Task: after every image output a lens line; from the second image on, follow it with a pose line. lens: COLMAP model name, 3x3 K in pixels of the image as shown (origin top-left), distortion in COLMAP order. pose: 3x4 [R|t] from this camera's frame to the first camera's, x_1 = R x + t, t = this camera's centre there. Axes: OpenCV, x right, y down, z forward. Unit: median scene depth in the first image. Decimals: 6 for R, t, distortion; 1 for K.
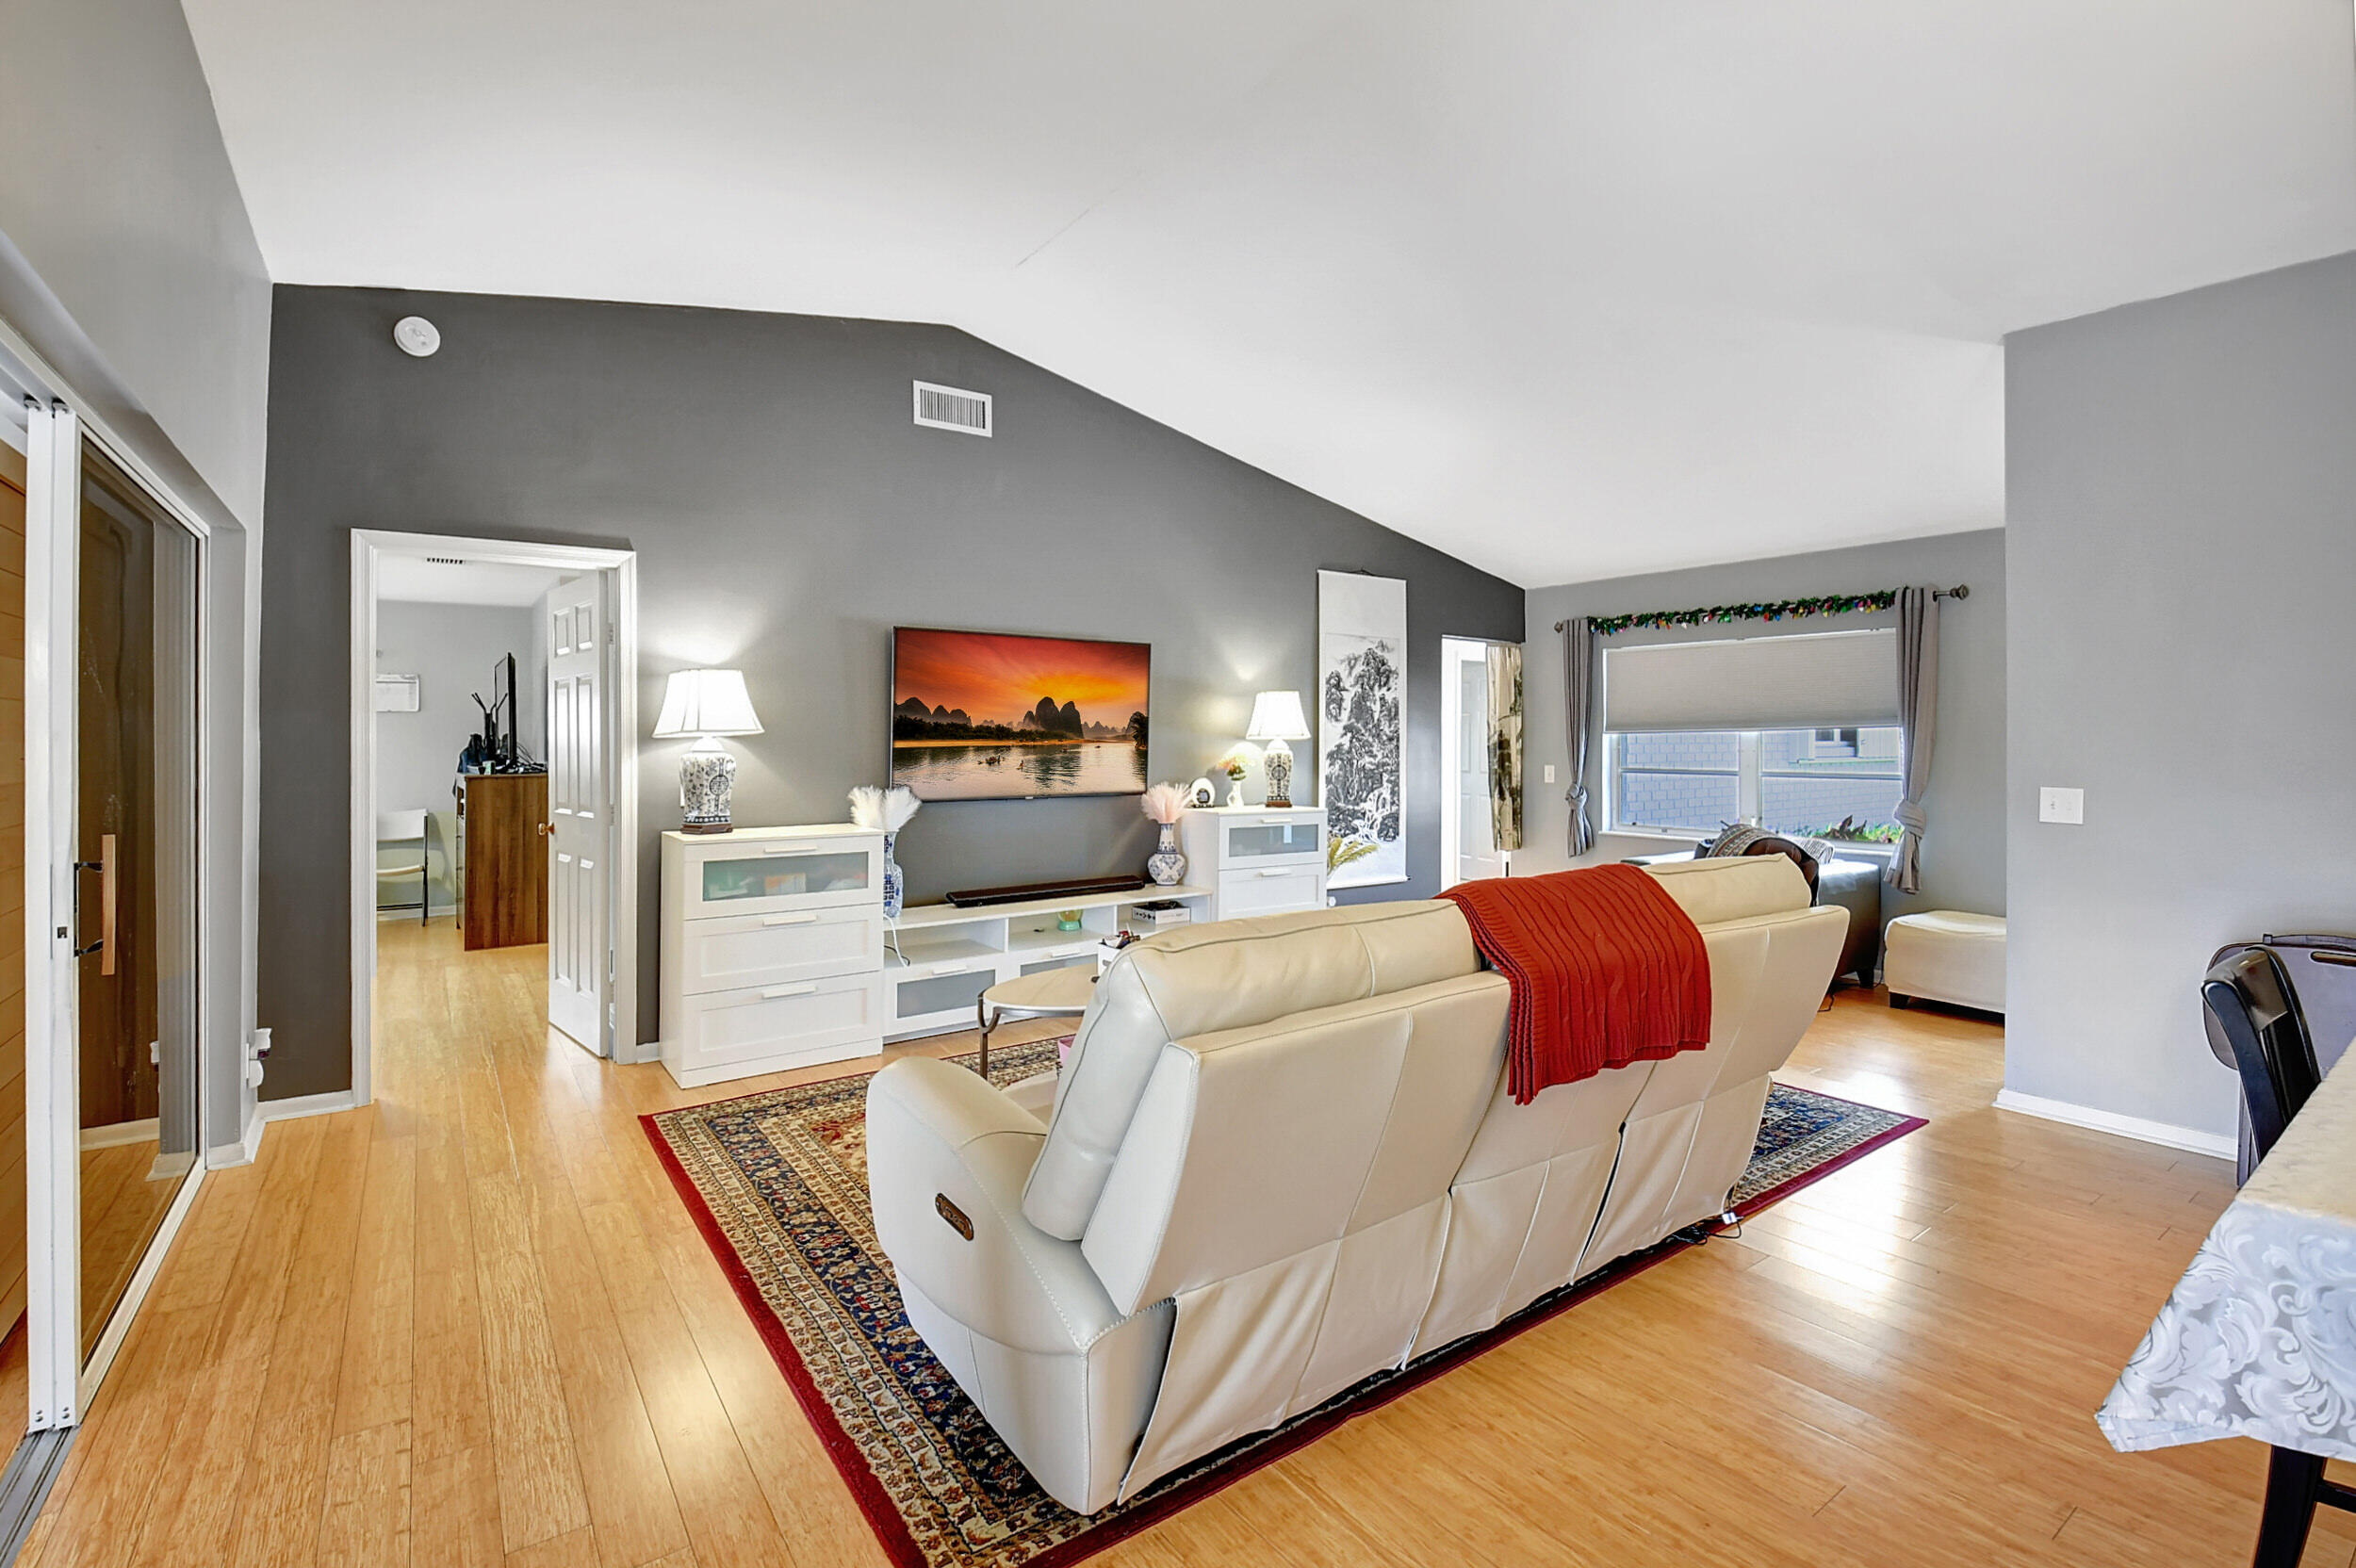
lens RADIAL K [[1044.5, 0, 1176.0], [0, 1044.5, 748.3], [0, 0, 1]] dist [-0.033561, -0.000181]
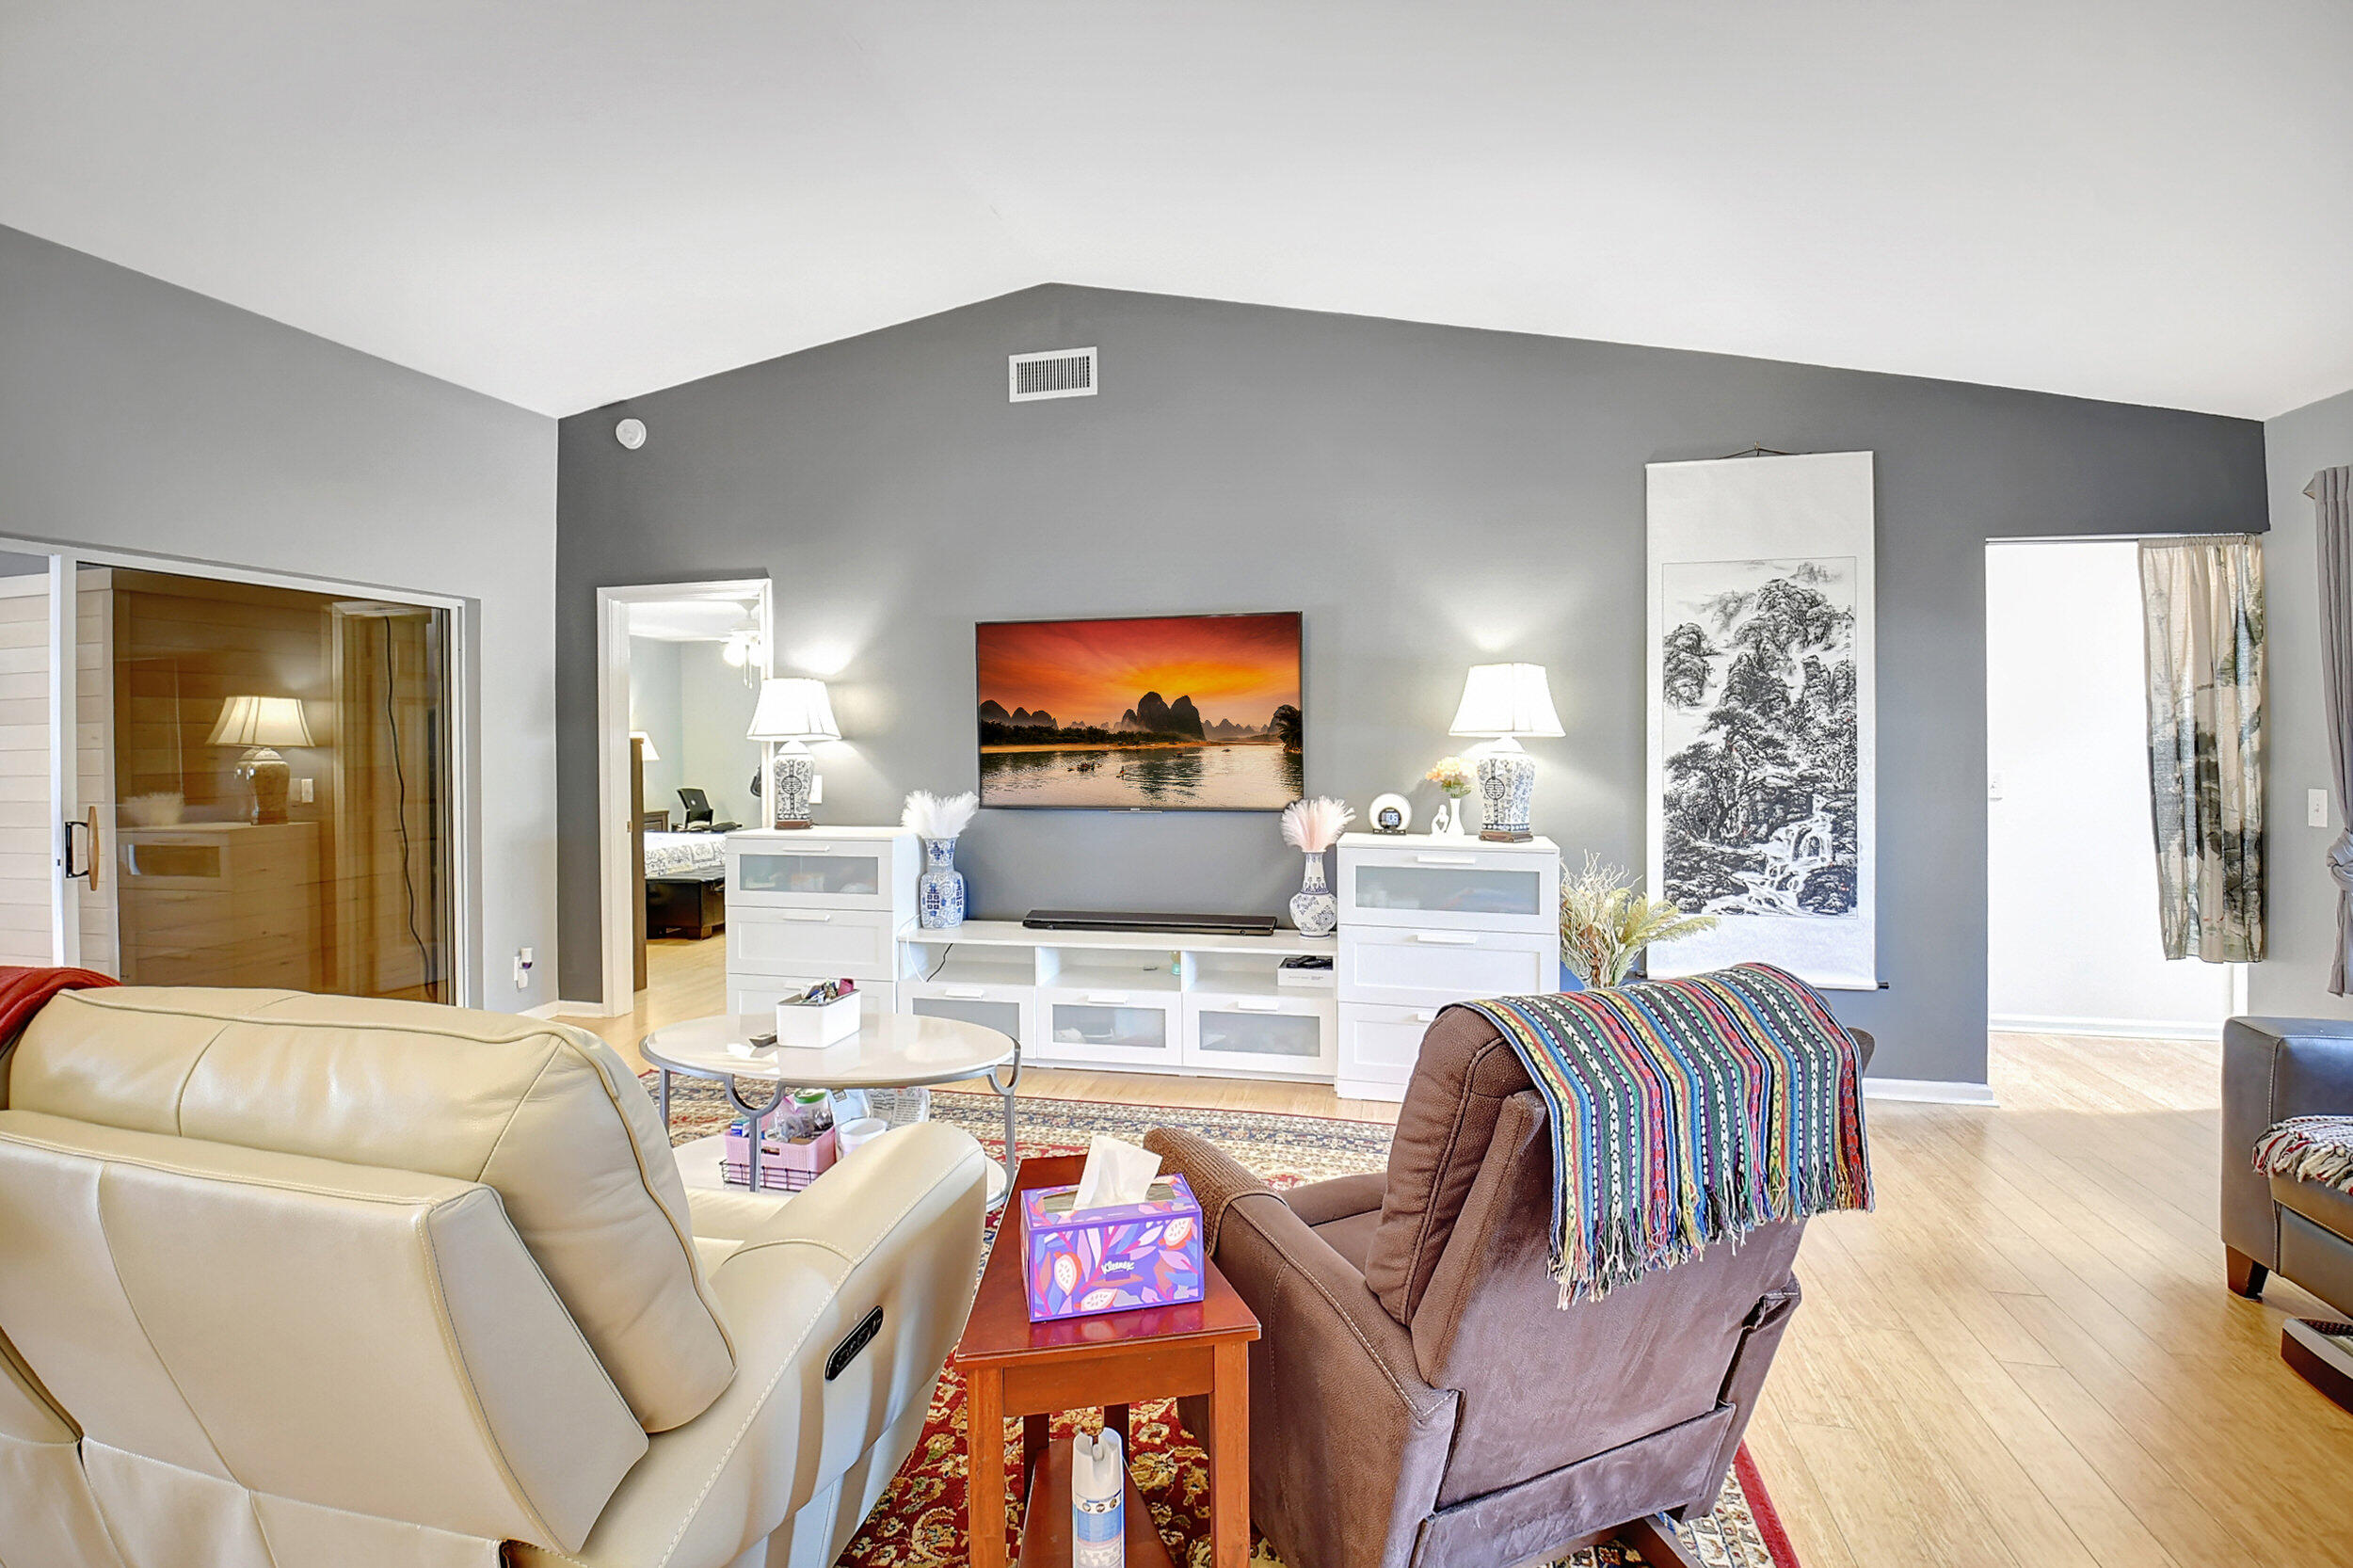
lens RADIAL K [[1090.4, 0, 1151.8], [0, 1090.4, 748.4], [0, 0, 1]] dist [-0.002907, -0.000646]
pose [[0.636975, -0.003853, -0.770875, 0.523530], [0.003945, 0.999991, -0.001739, -0.002039], [0.770875, -0.001934, 0.636984, 0.417140]]
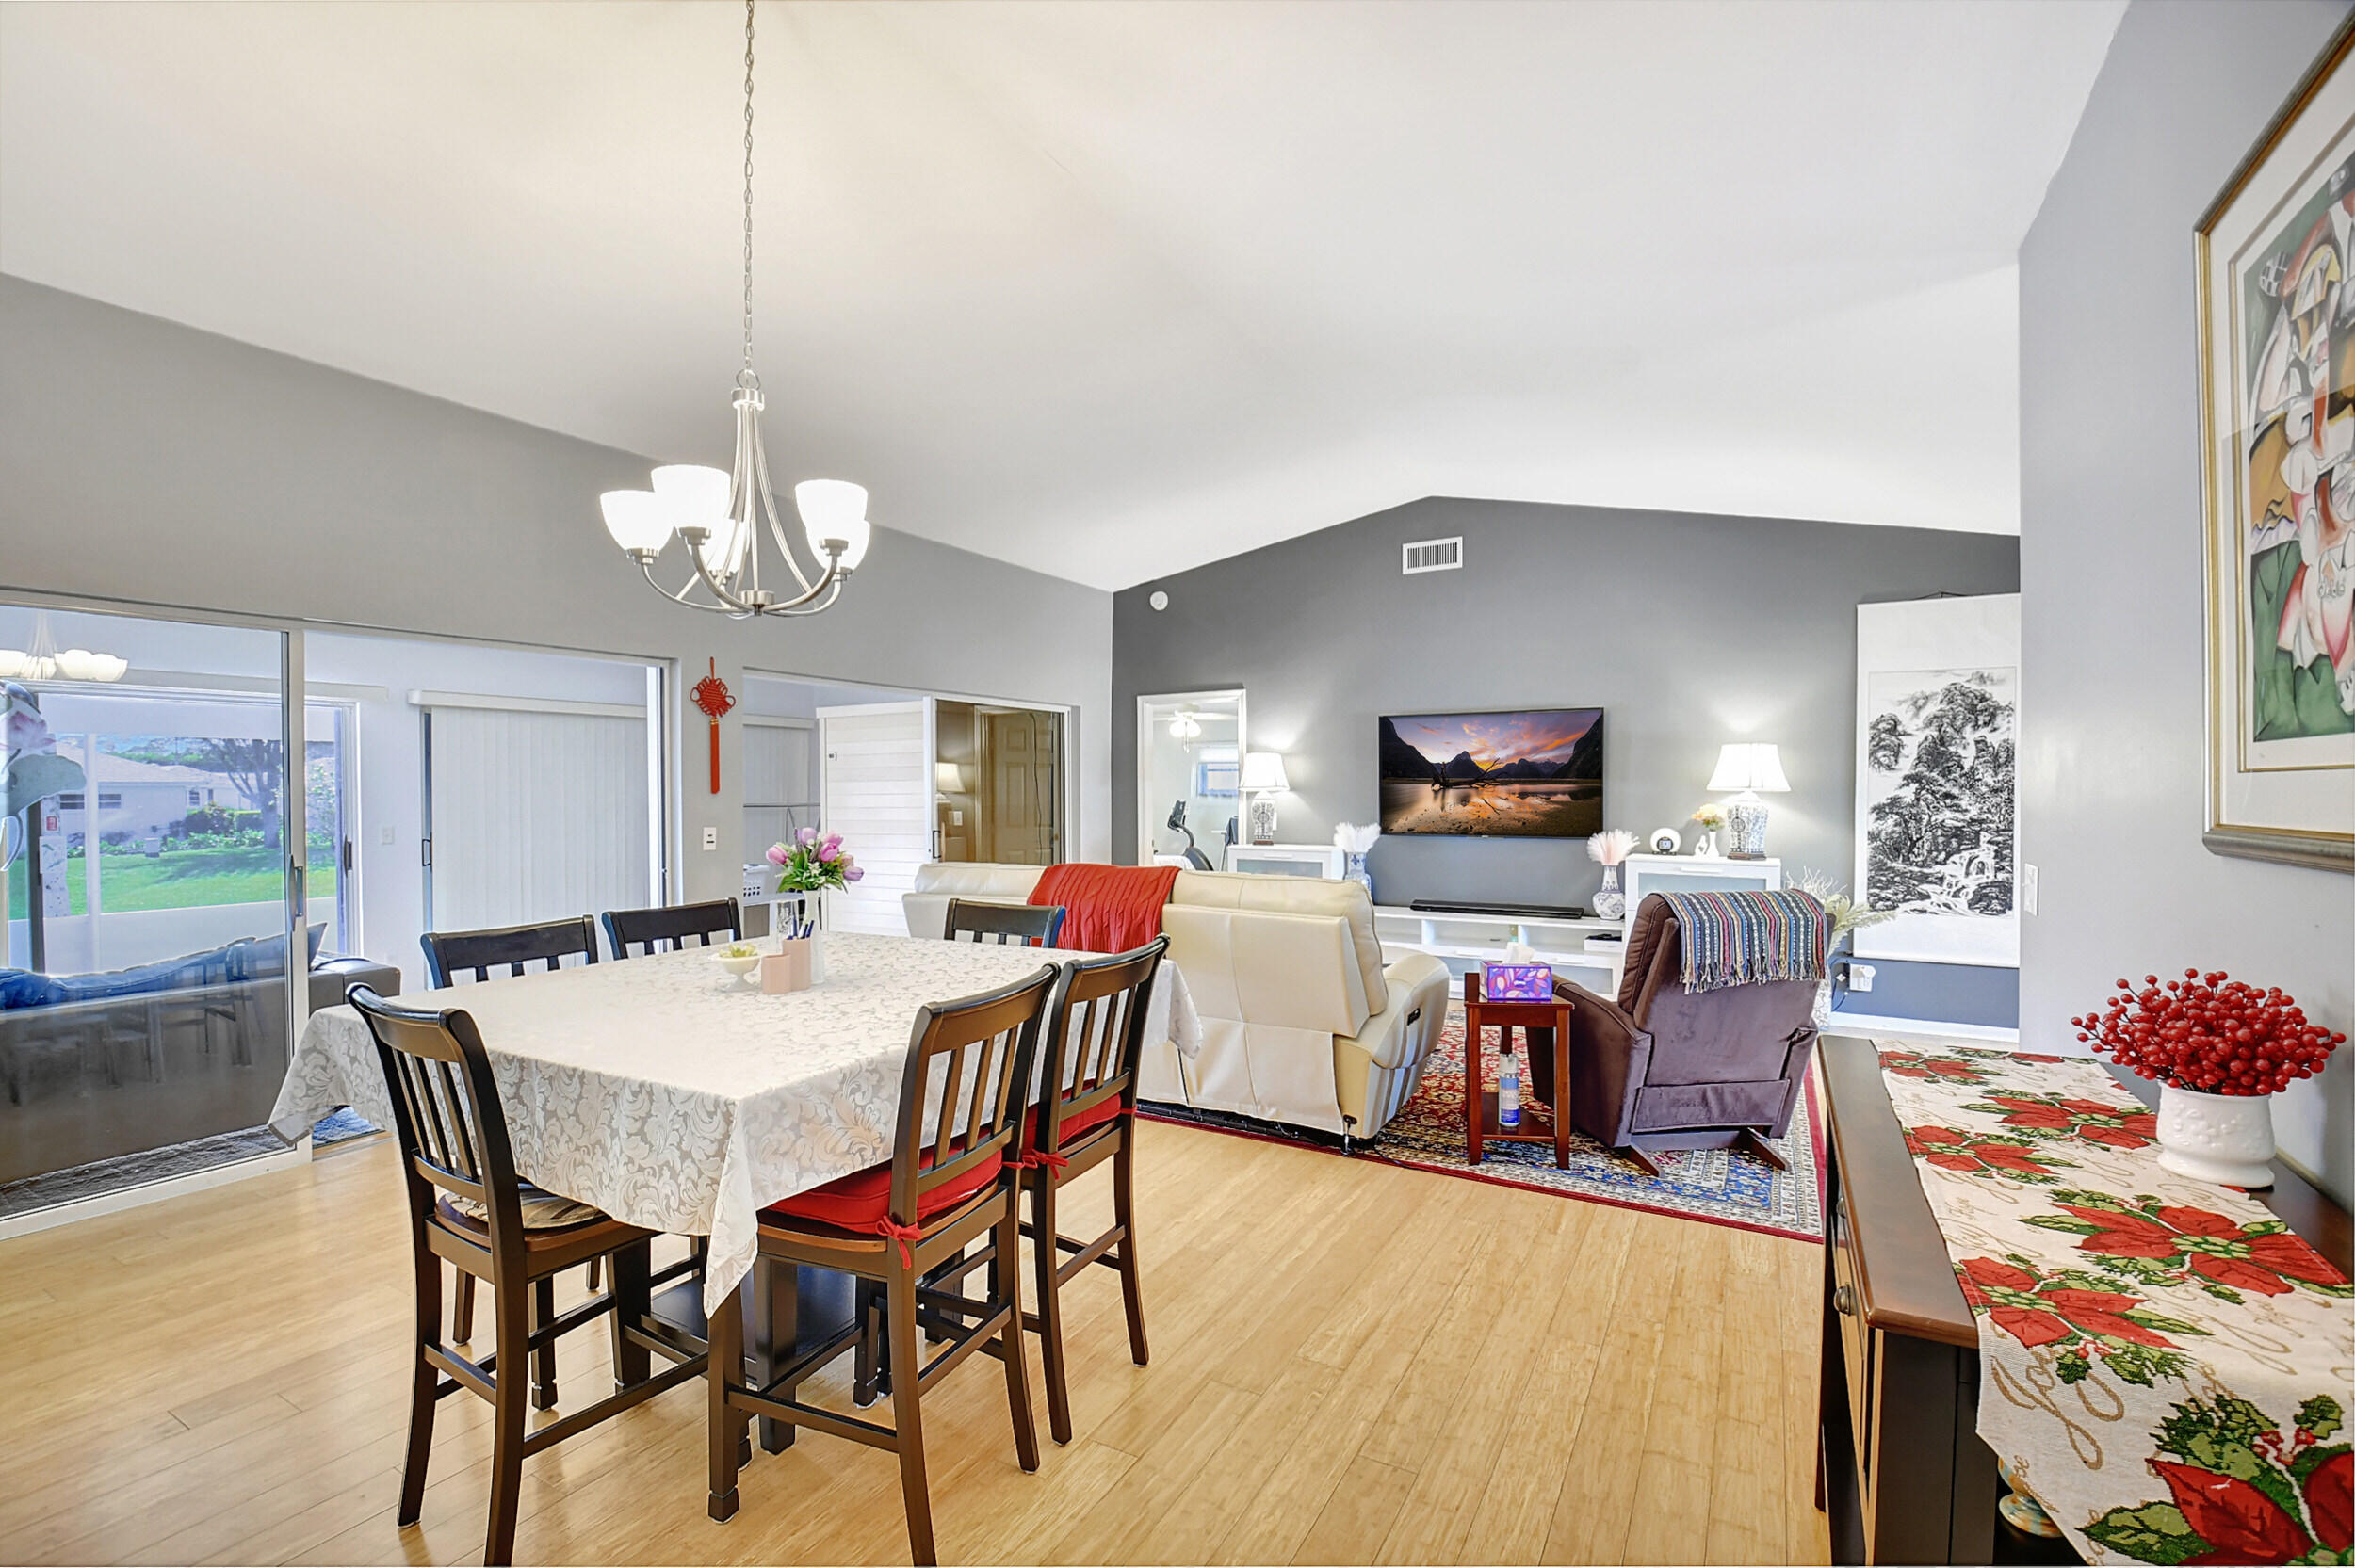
lens RADIAL K [[1070.4, 0, 1127.5], [0, 1070.4, 803.0], [0, 0, 1]] dist [-0.022040, -0.000627]
pose [[0.386992, 0.007347, -0.922054, 0.865190], [-0.002278, 0.999973, 0.007012, -0.003985], [0.922080, -0.000613, 0.386998, 0.066159]]
